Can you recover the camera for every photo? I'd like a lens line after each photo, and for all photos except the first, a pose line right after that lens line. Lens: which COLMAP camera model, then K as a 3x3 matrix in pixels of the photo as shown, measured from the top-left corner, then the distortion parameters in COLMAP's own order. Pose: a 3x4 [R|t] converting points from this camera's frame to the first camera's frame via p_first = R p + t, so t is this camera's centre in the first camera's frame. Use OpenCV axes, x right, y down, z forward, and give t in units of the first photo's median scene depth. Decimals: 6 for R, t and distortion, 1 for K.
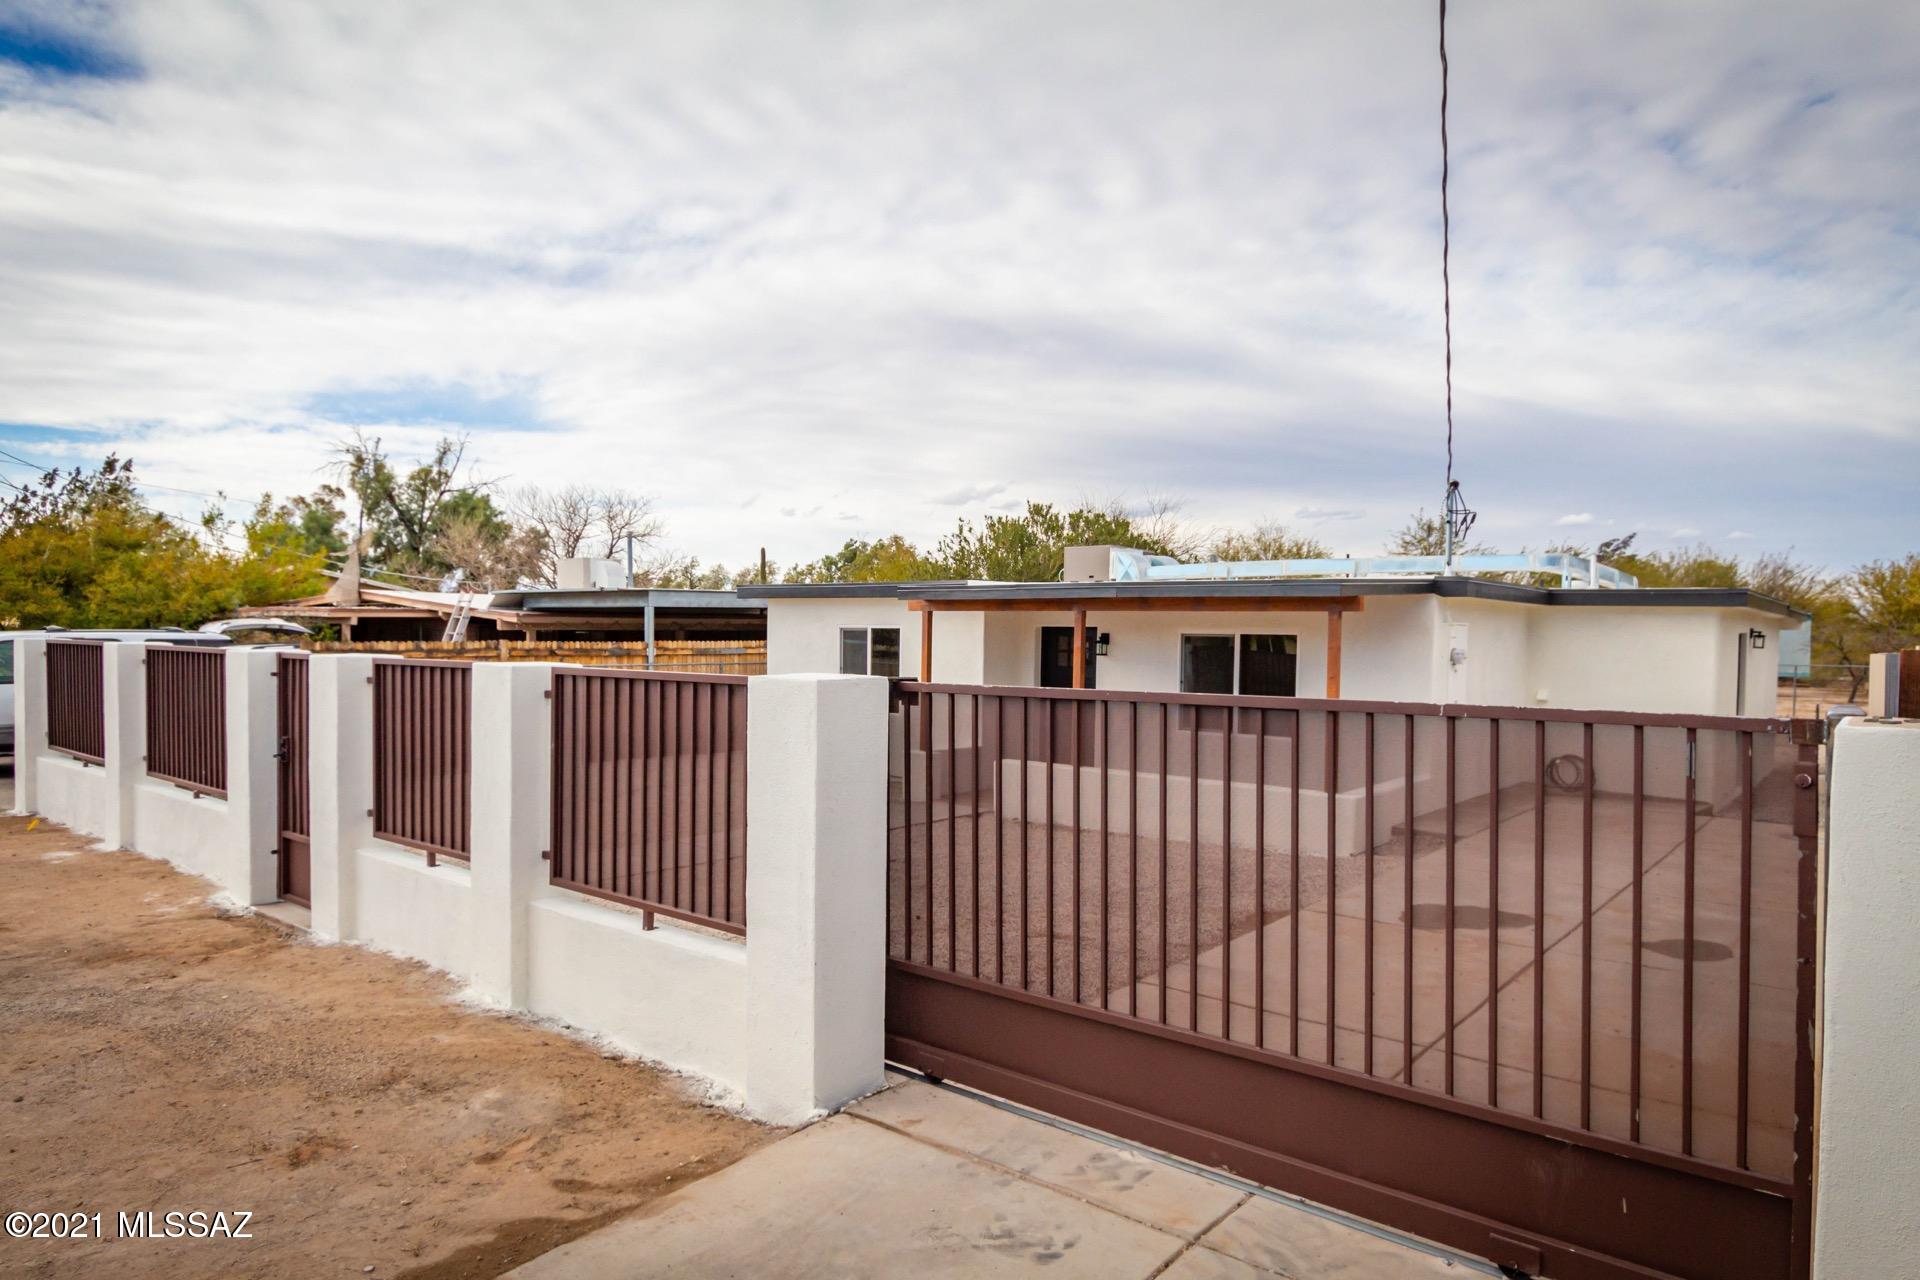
lens RADIAL K [[1164.7, 0, 960.0], [0, 1164.7, 640.0], [0, 0, 1]] dist [0.003115, -0.000838]
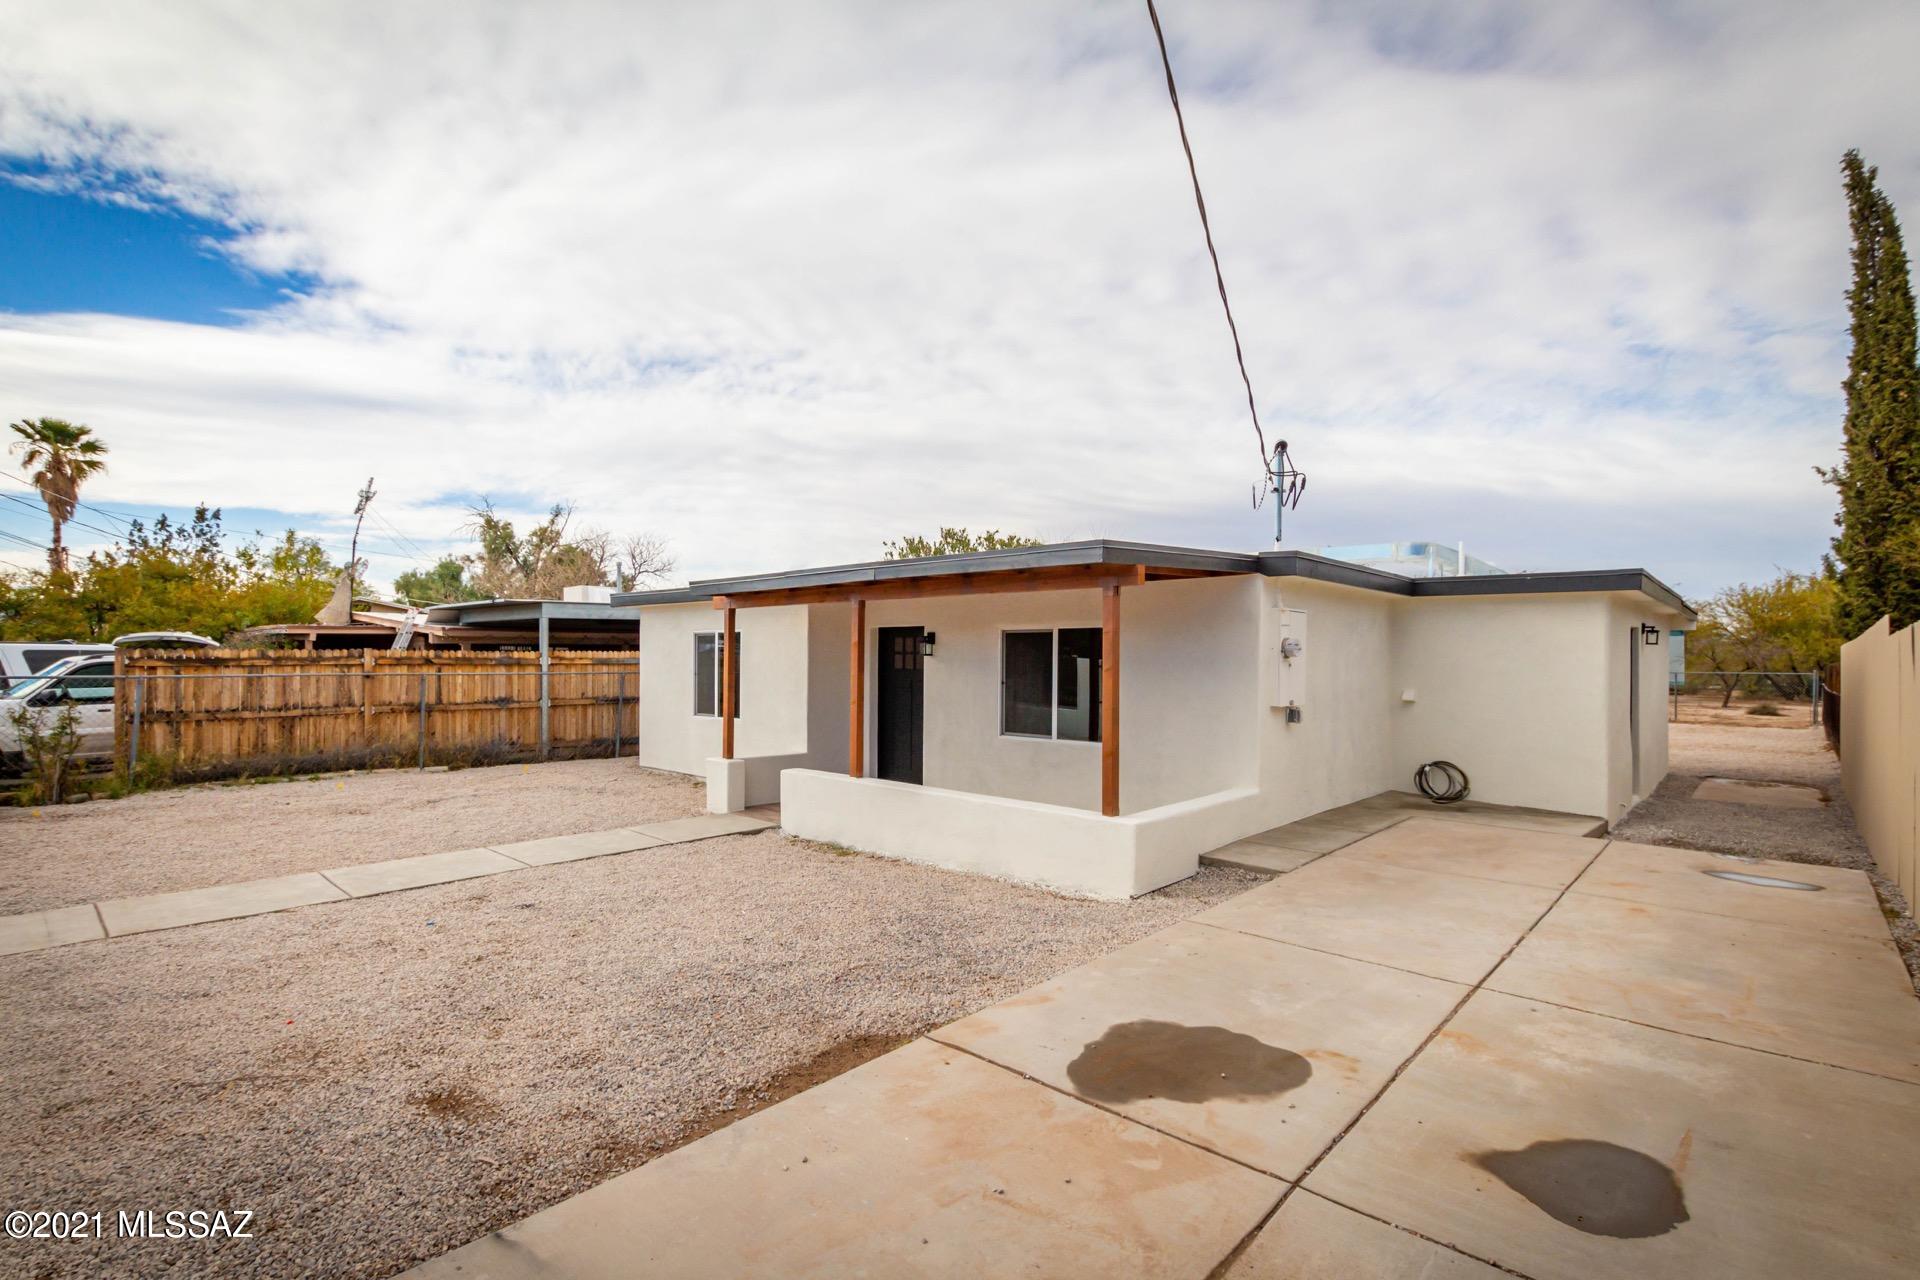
lens RADIAL K [[873.6, 0, 963.8], [0, 873.6, 637.4], [0, 0, 1]] dist [0.016791, -0.008023]
pose [[0.998759, -0.009540, -0.048878, 0.143566], [0.007991, 0.999463, -0.031792, 0.016383], [0.049155, 0.031362, 0.998299, 0.228702]]
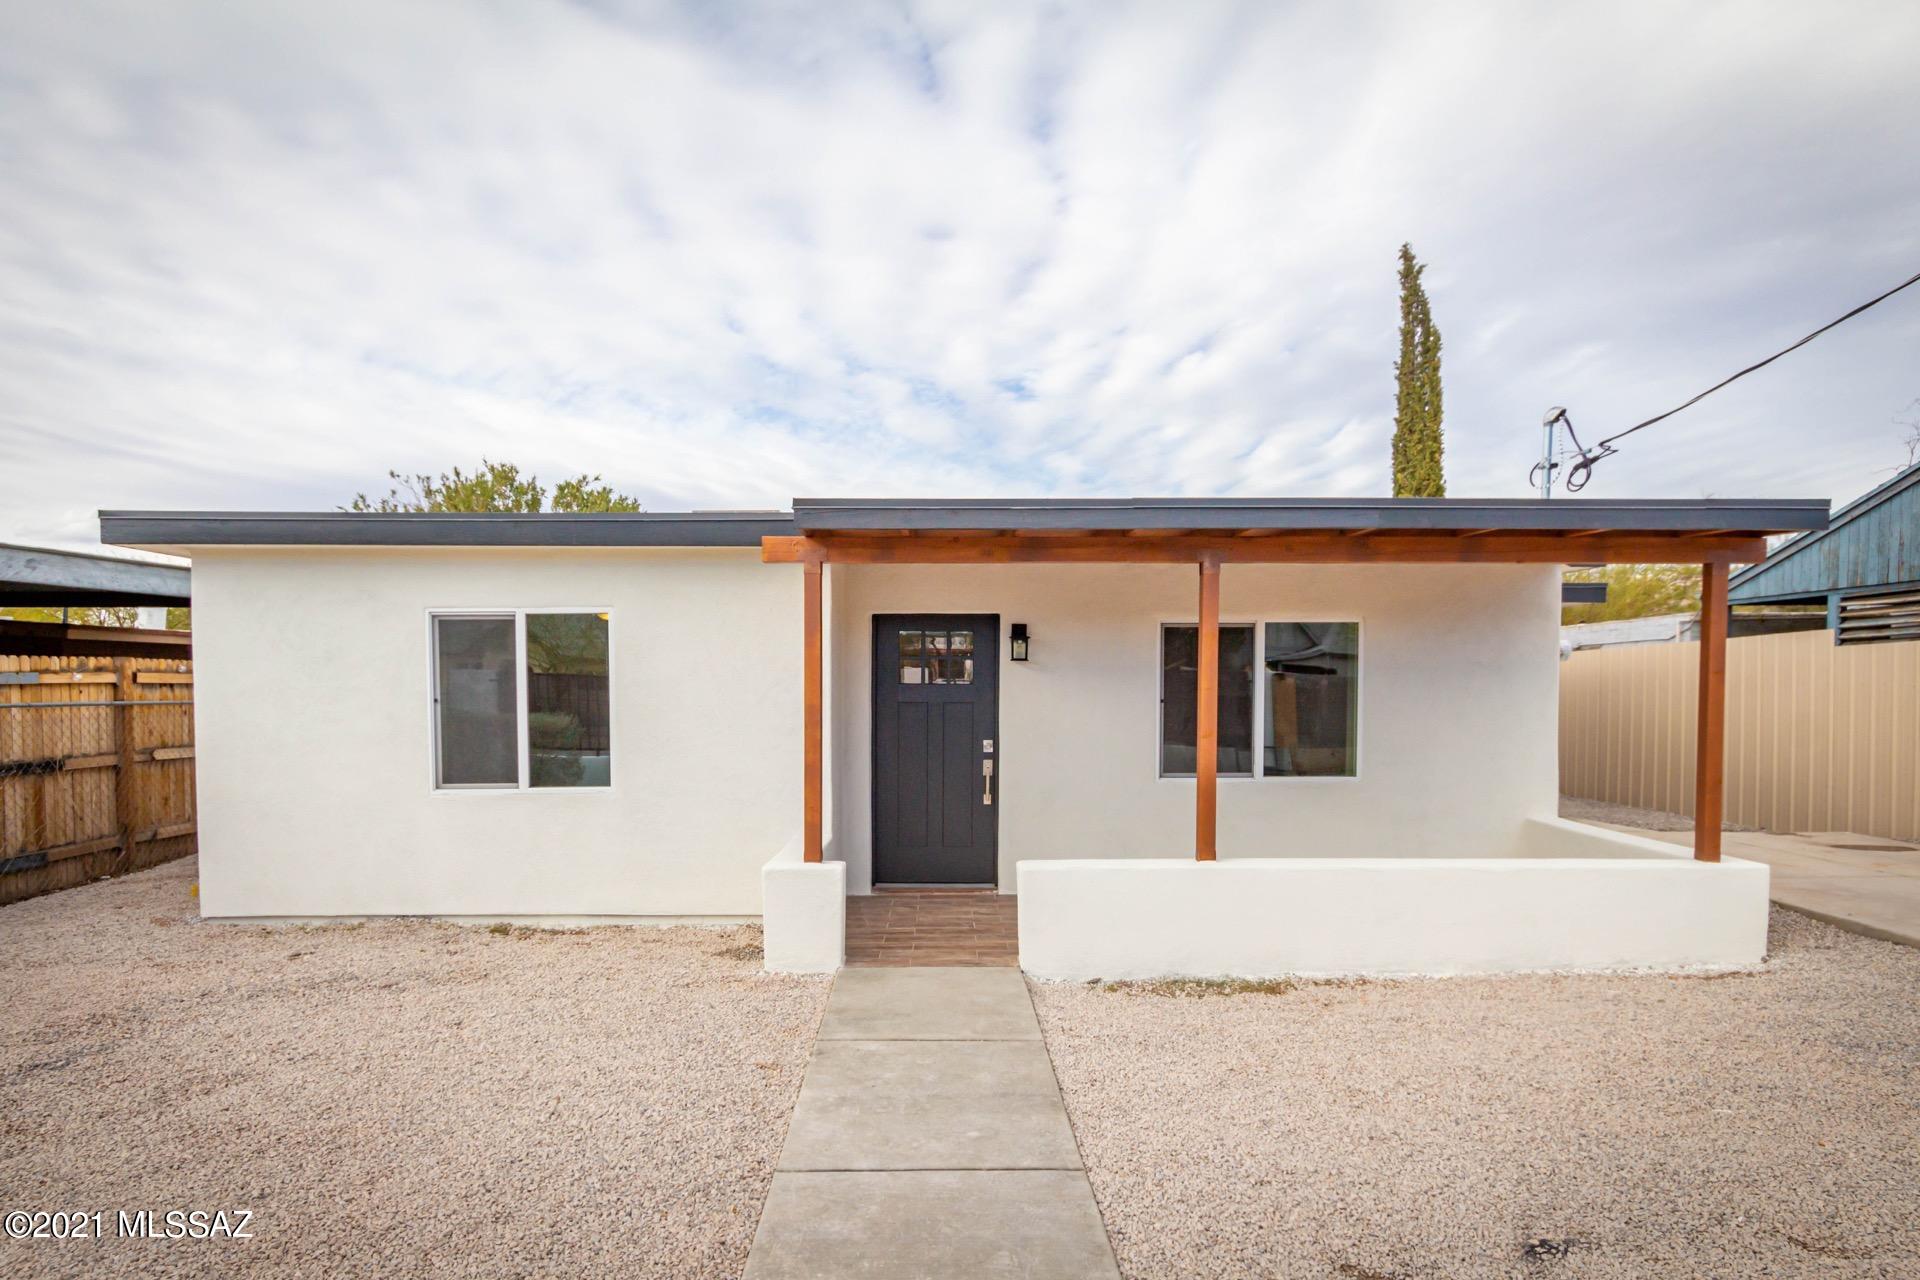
lens RADIAL K [[1038.3, 0, 953.9], [0, 1038.3, 709.7], [0, 0, 1]] dist [0.000670, 0.000227]
pose [[0.760330, -0.034599, 0.648615, -0.187899], [0.013677, 0.999212, 0.037268, 0.013871], [-0.649393, -0.019465, 0.760204, 0.481131]]
